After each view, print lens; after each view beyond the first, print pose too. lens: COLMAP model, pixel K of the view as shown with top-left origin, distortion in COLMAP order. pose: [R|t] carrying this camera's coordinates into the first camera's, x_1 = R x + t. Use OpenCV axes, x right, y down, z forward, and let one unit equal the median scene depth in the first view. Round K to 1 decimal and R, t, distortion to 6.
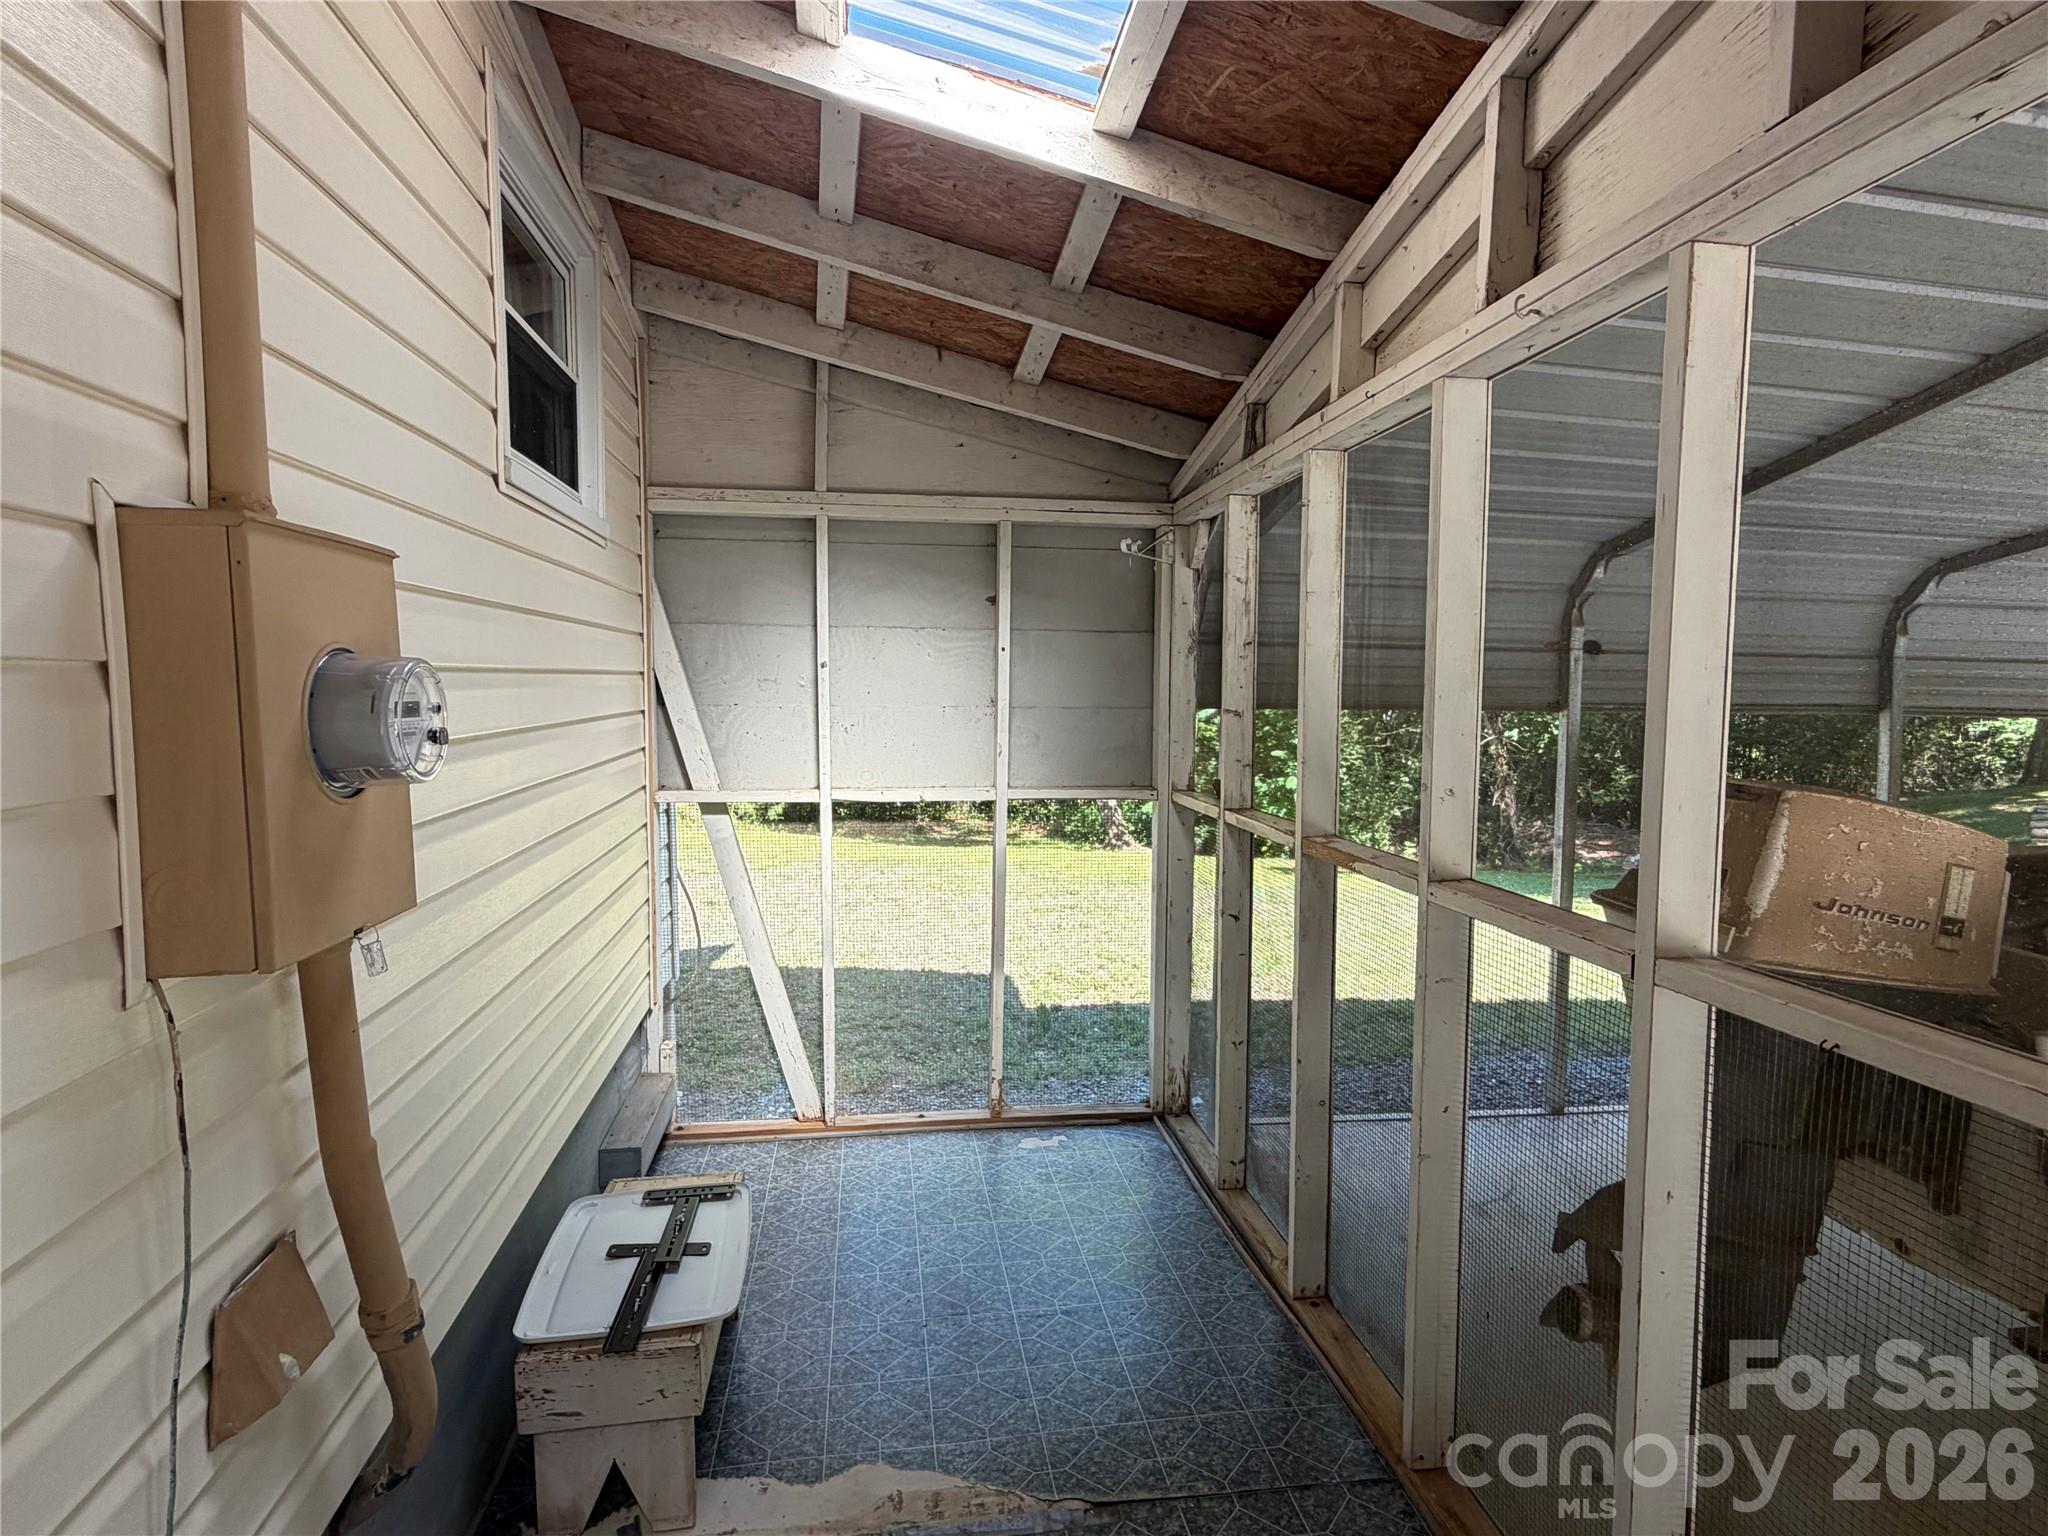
lens RADIAL K [[1074.9, 0, 1024.0], [0, 1074.9, 768.0], [0, 0, 1]] dist [0.000577, 0.000334]
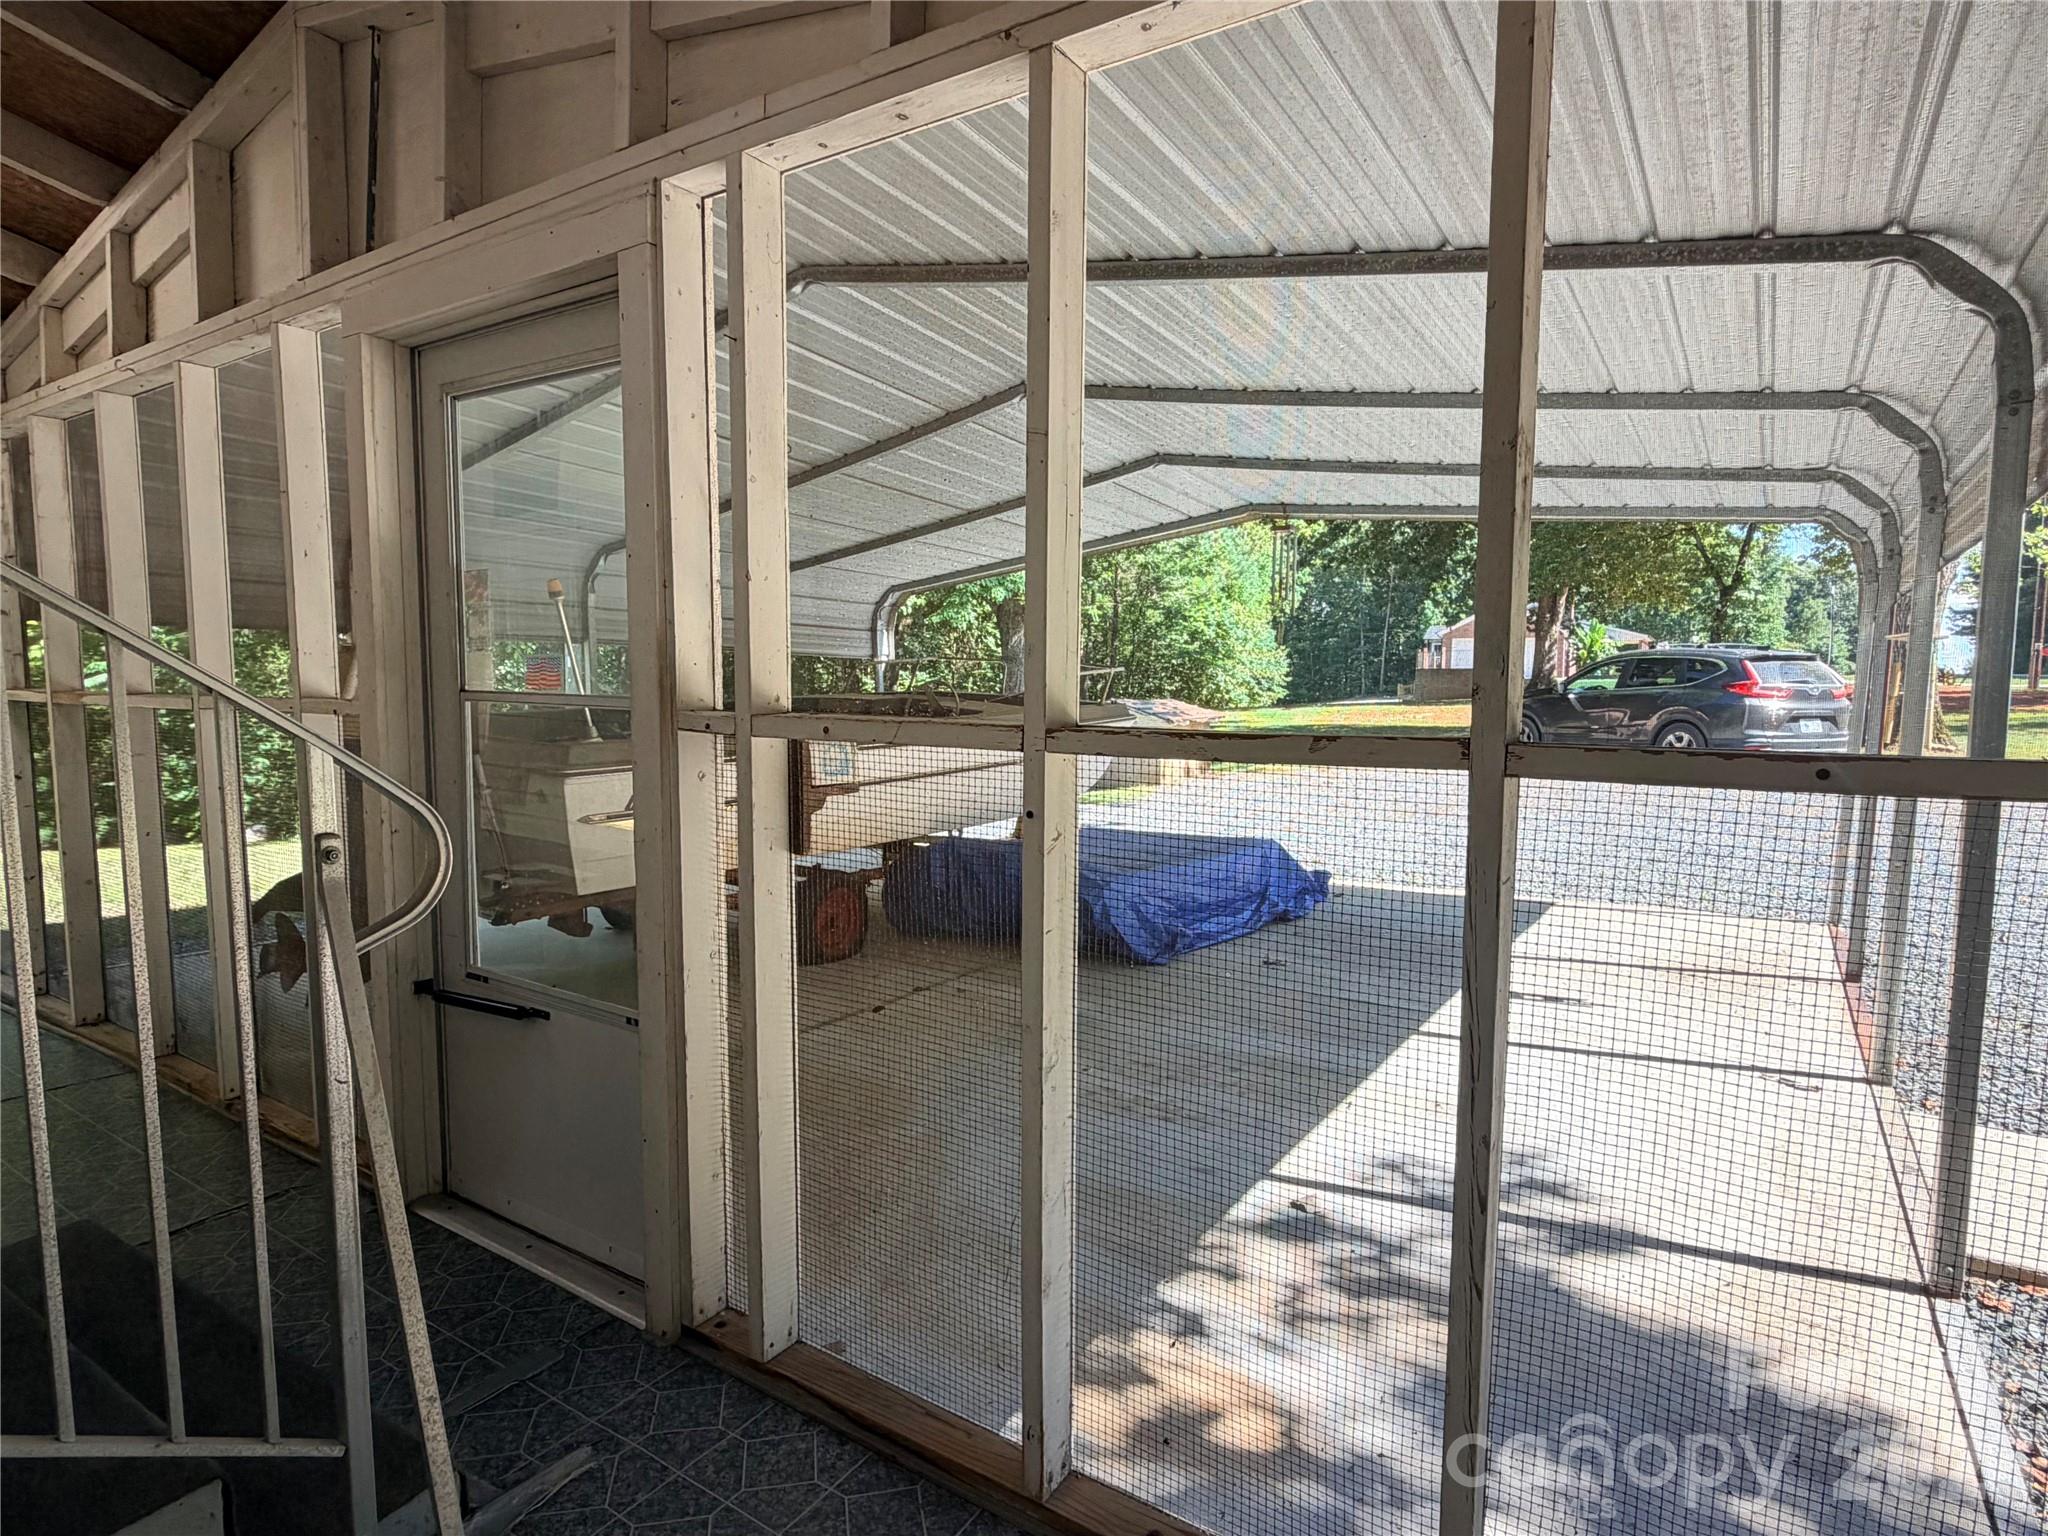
lens RADIAL K [[1116.1, 0, 1024.0], [0, 1116.1, 768.0], [0, 0, 1]] dist [-0.002385, 0.000369]
pose [[0.666753, -0.059134, 0.742929, 0.015388], [0.050074, 0.998149, 0.034509, 0.136458], [-0.743595, 0.014192, 0.668480, -0.706532]]
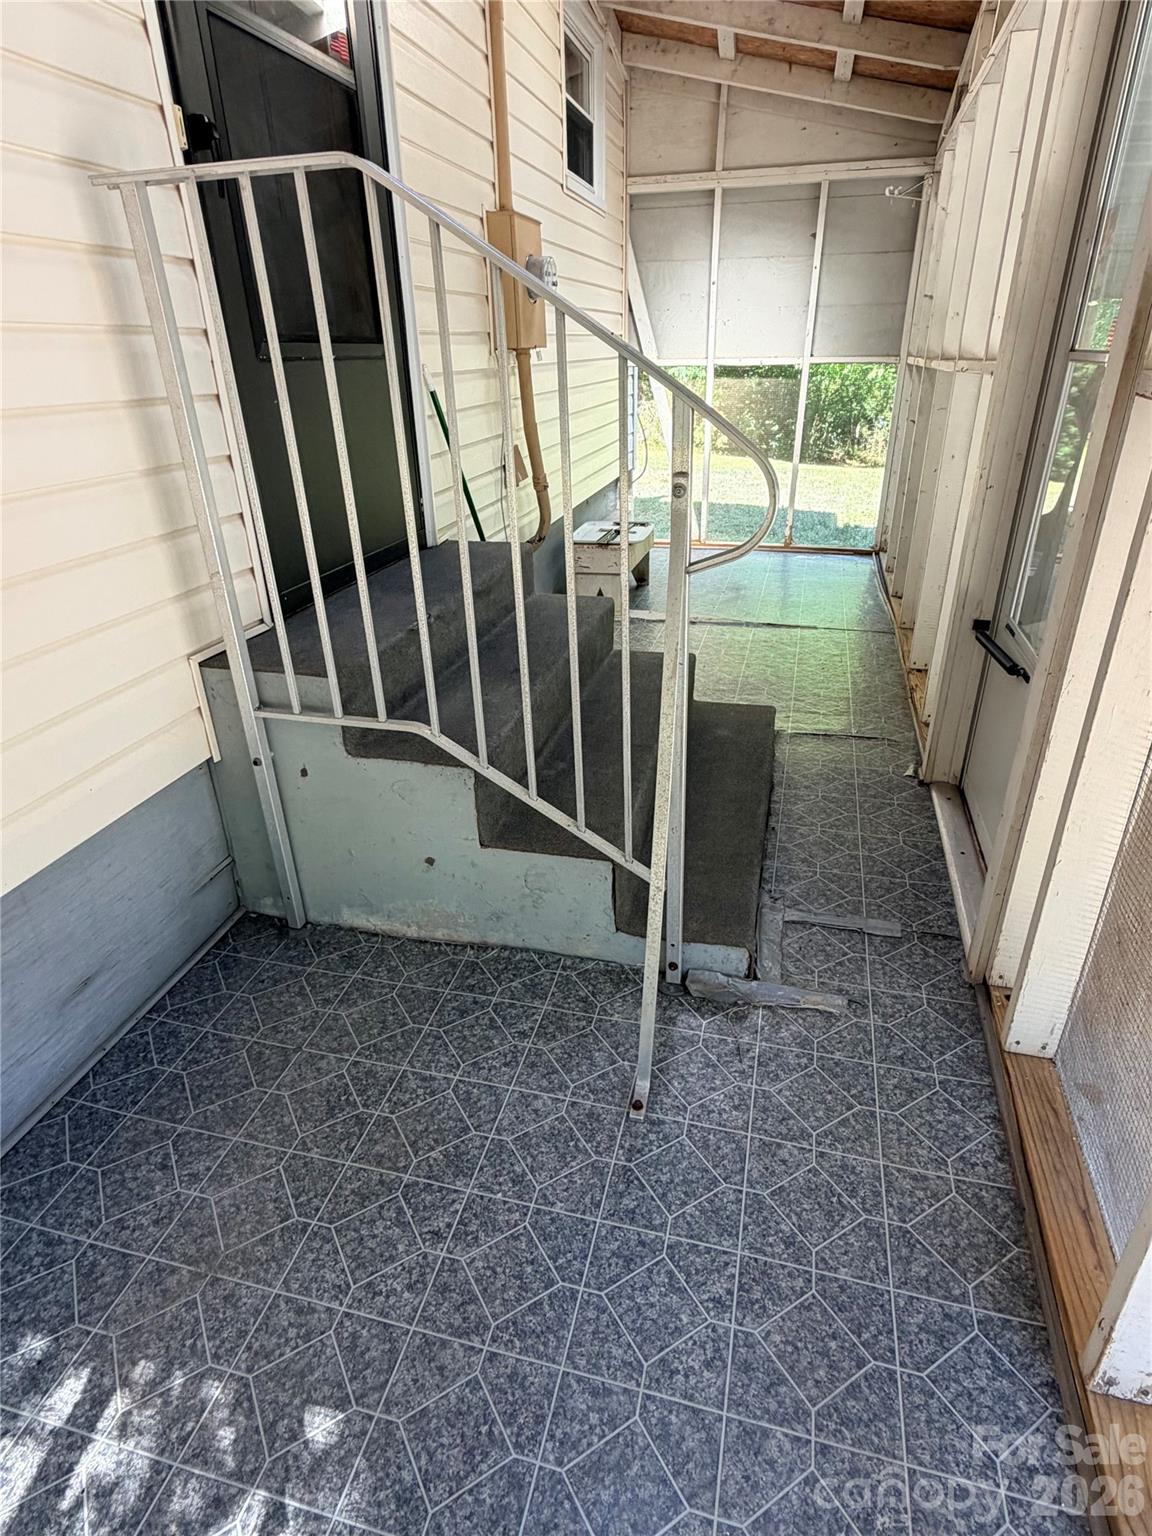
lens RADIAL K [[827.2, 0, 576.0], [0, 827.2, 768.0], [0, 0, 1]] dist [0.000146, -0.000072]
pose [[0.919040, 0.156679, -0.361685, 0.259513], [-0.006685, 0.923667, 0.383139, 0.141153], [0.394106, -0.349702, 0.849934, -0.641803]]
